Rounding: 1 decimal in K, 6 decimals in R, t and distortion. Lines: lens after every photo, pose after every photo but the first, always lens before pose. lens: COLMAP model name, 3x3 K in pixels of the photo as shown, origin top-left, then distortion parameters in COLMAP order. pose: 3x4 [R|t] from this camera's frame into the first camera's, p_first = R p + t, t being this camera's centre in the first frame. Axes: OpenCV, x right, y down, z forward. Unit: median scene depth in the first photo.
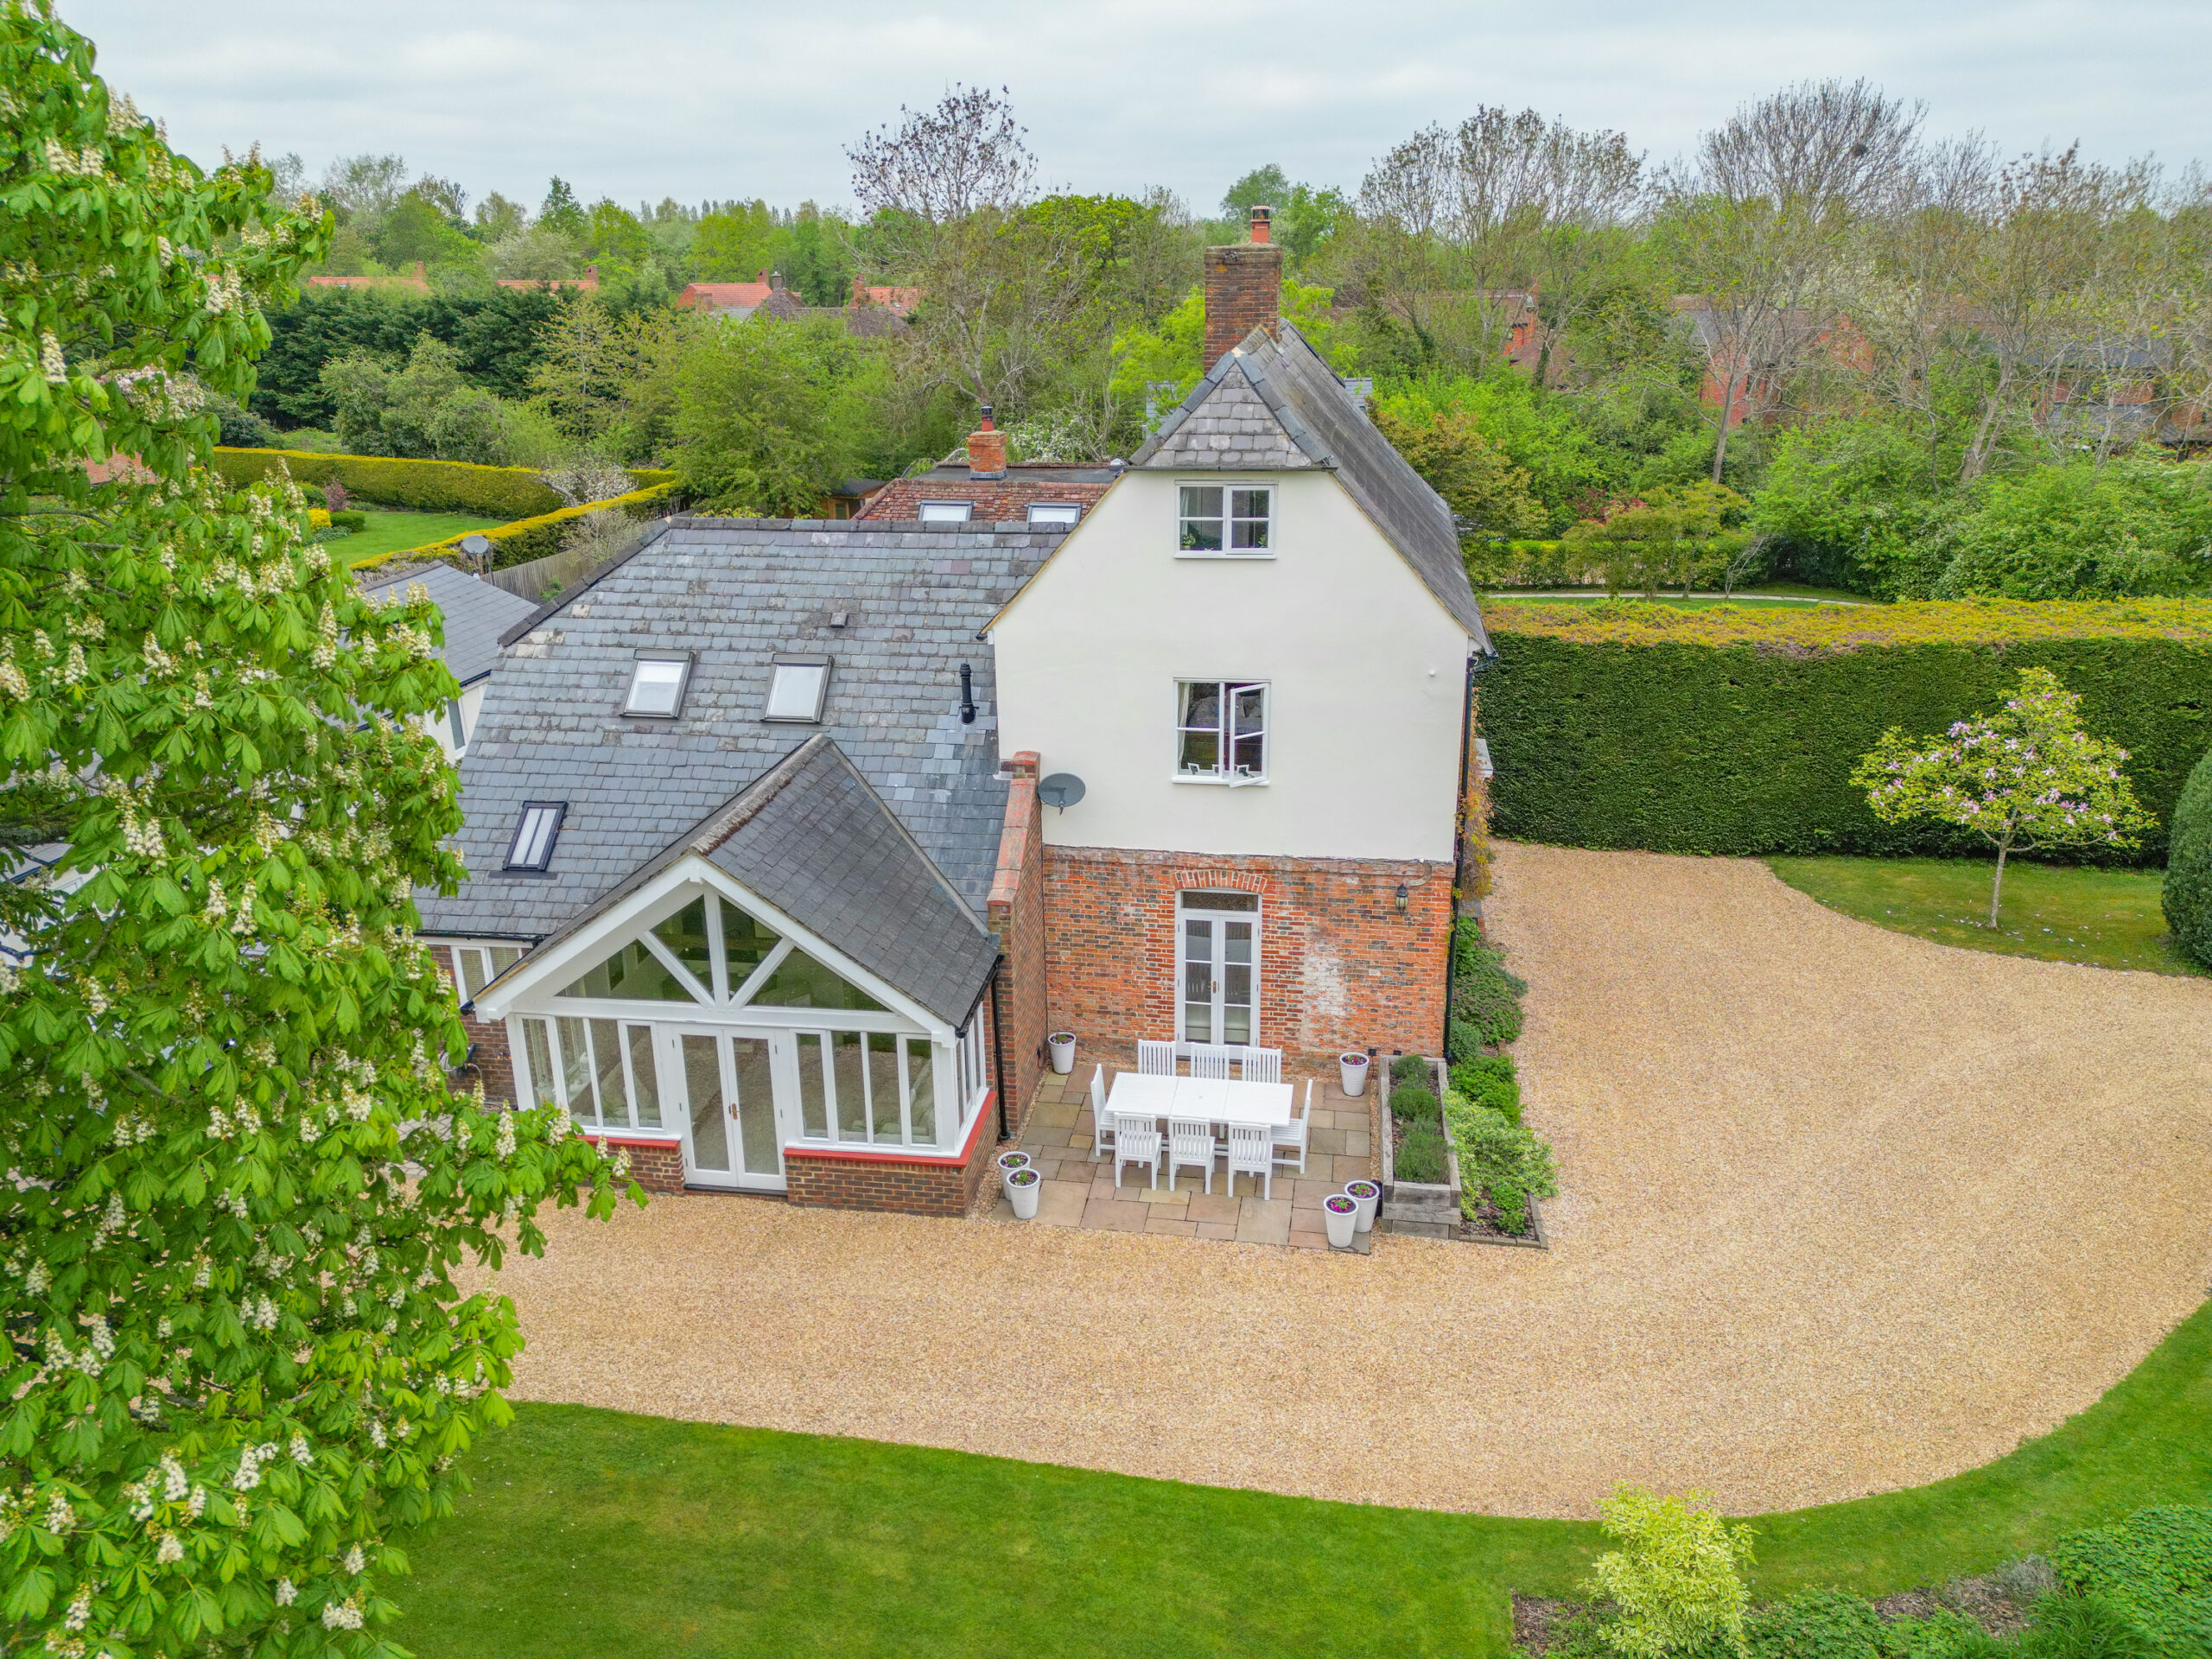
lens RADIAL K [[1562.6, 0, 1106.0], [0, 1562.6, 829.5], [0, 0, 1]] dist [0.077442, -0.075828]
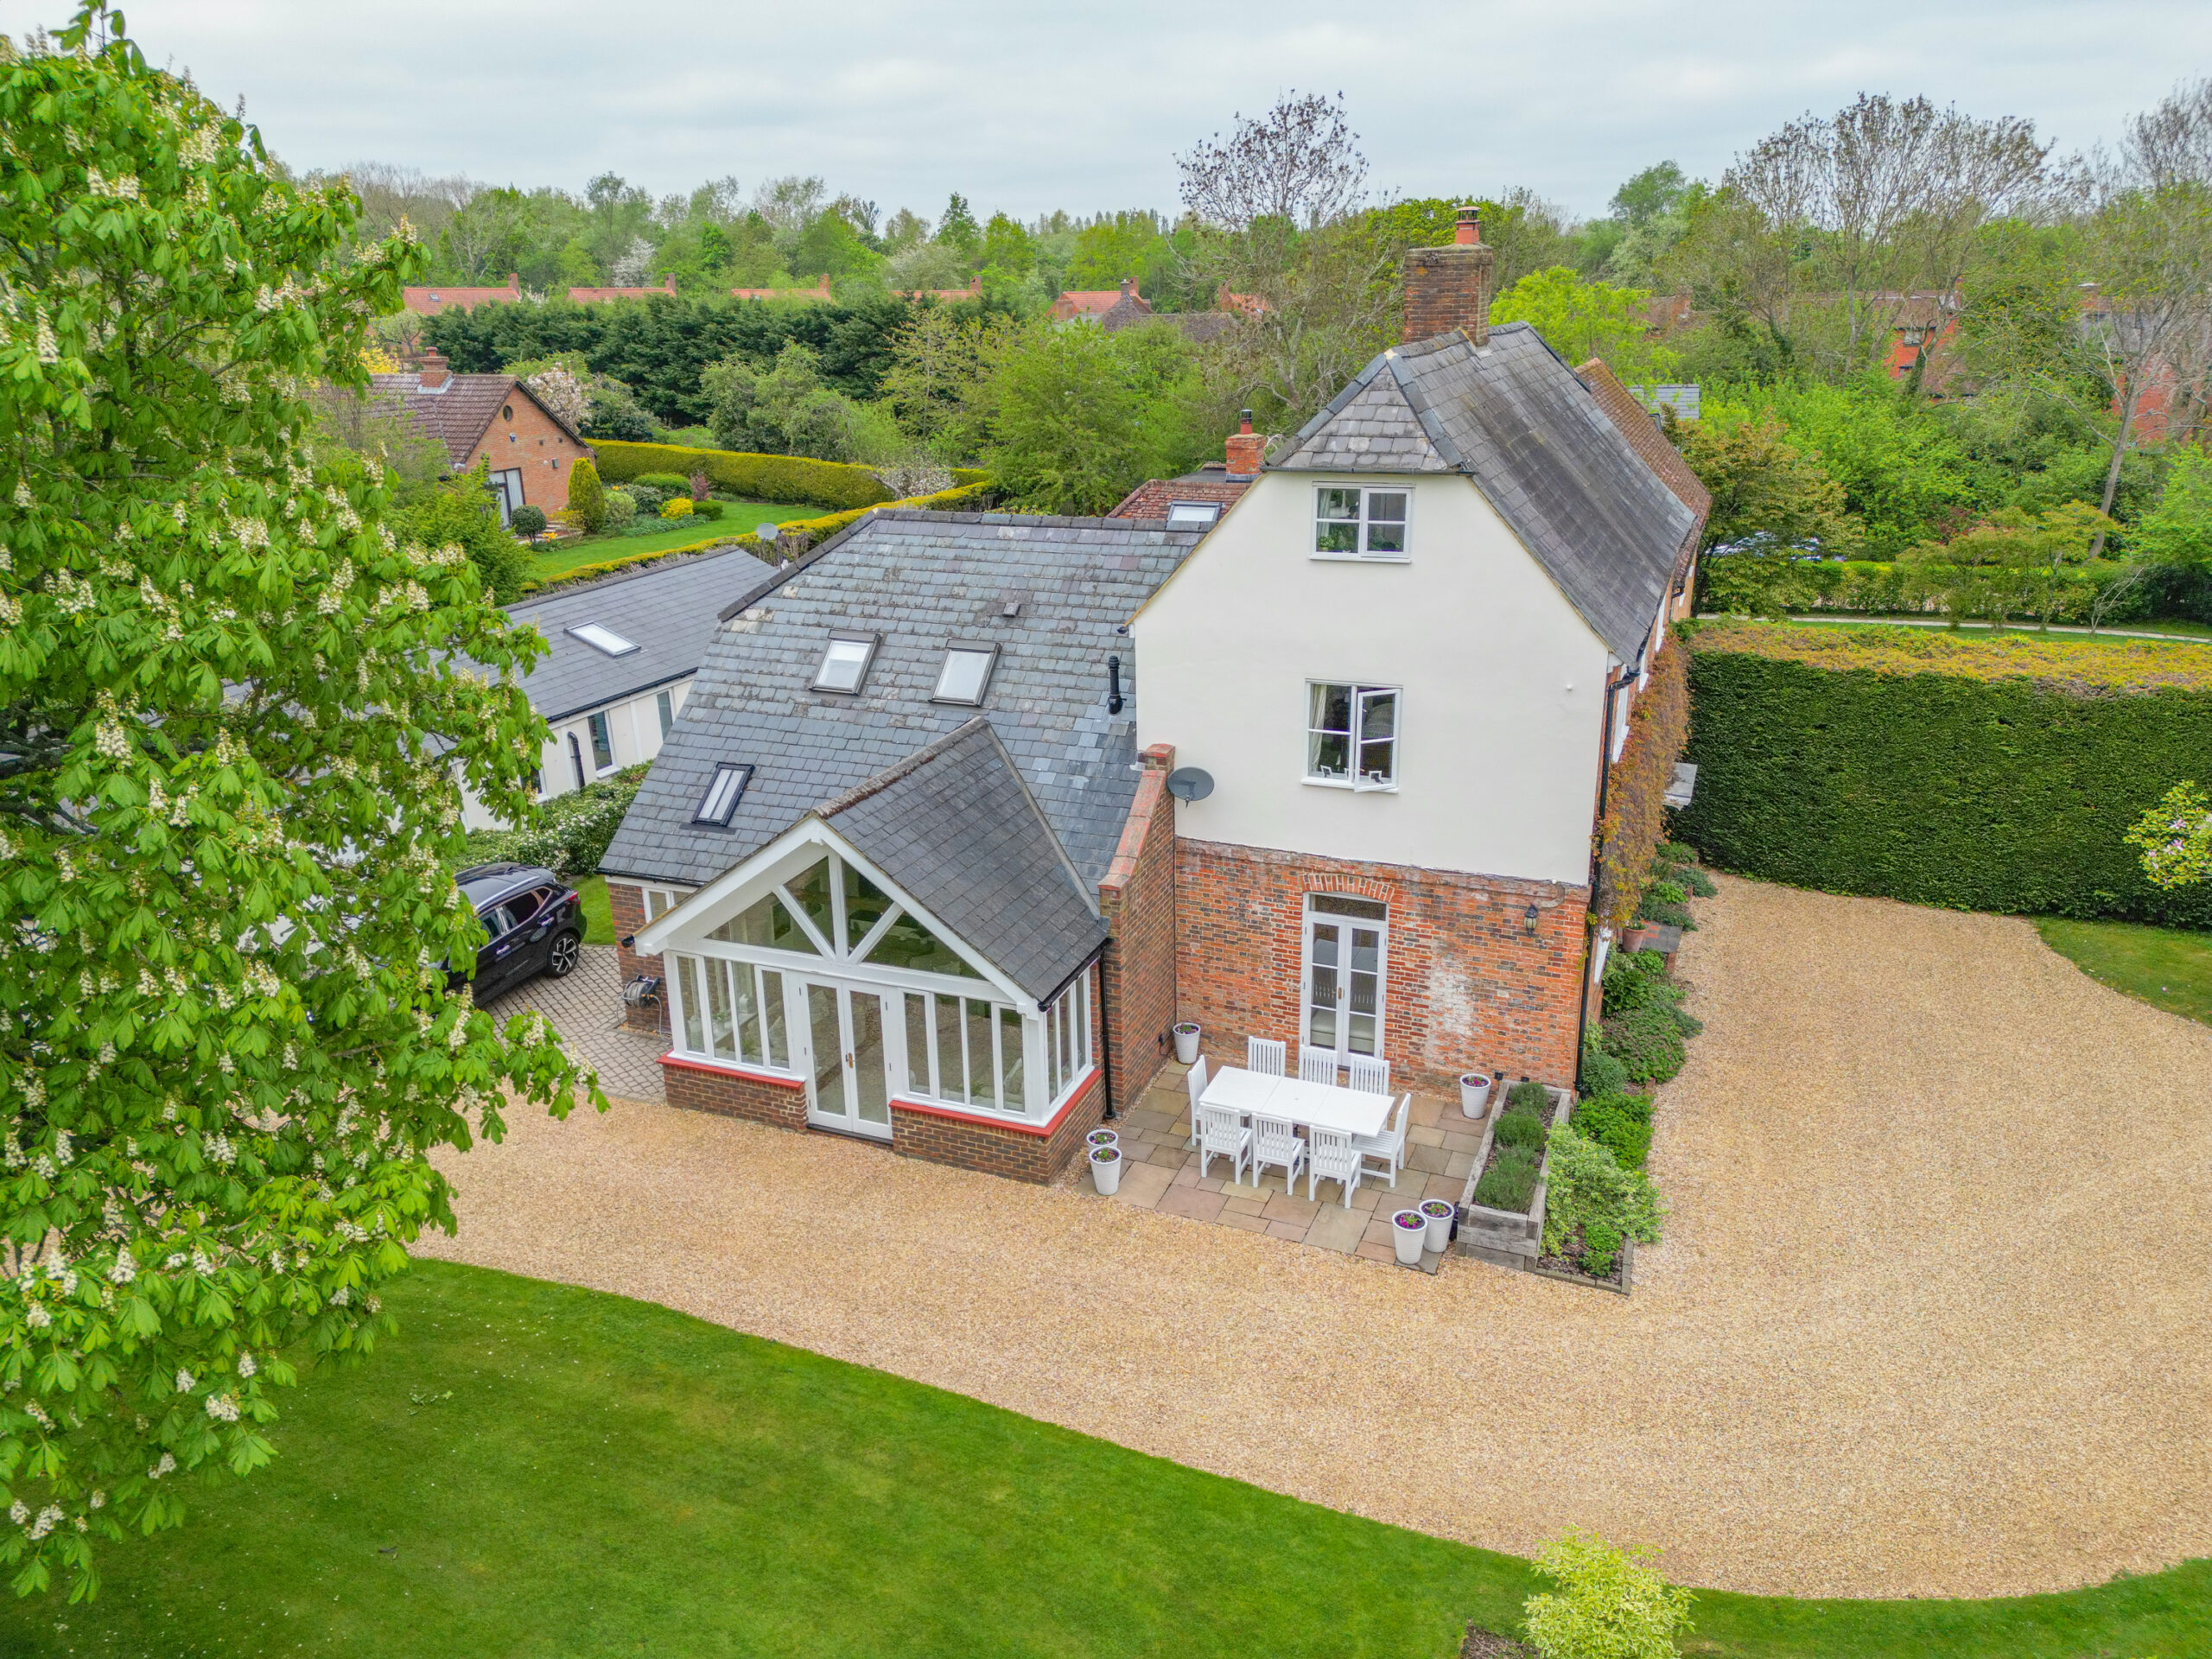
lens RADIAL K [[1562.6, 0, 1106.0], [0, 1562.6, 829.5], [0, 0, 1]] dist [0.077442, -0.075828]
pose [[0.971675, 0.073411, -0.224629, 0.144267], [-0.074227, 0.997230, 0.004820, 0.003526], [0.224361, 0.011990, 0.974432, -0.004555]]
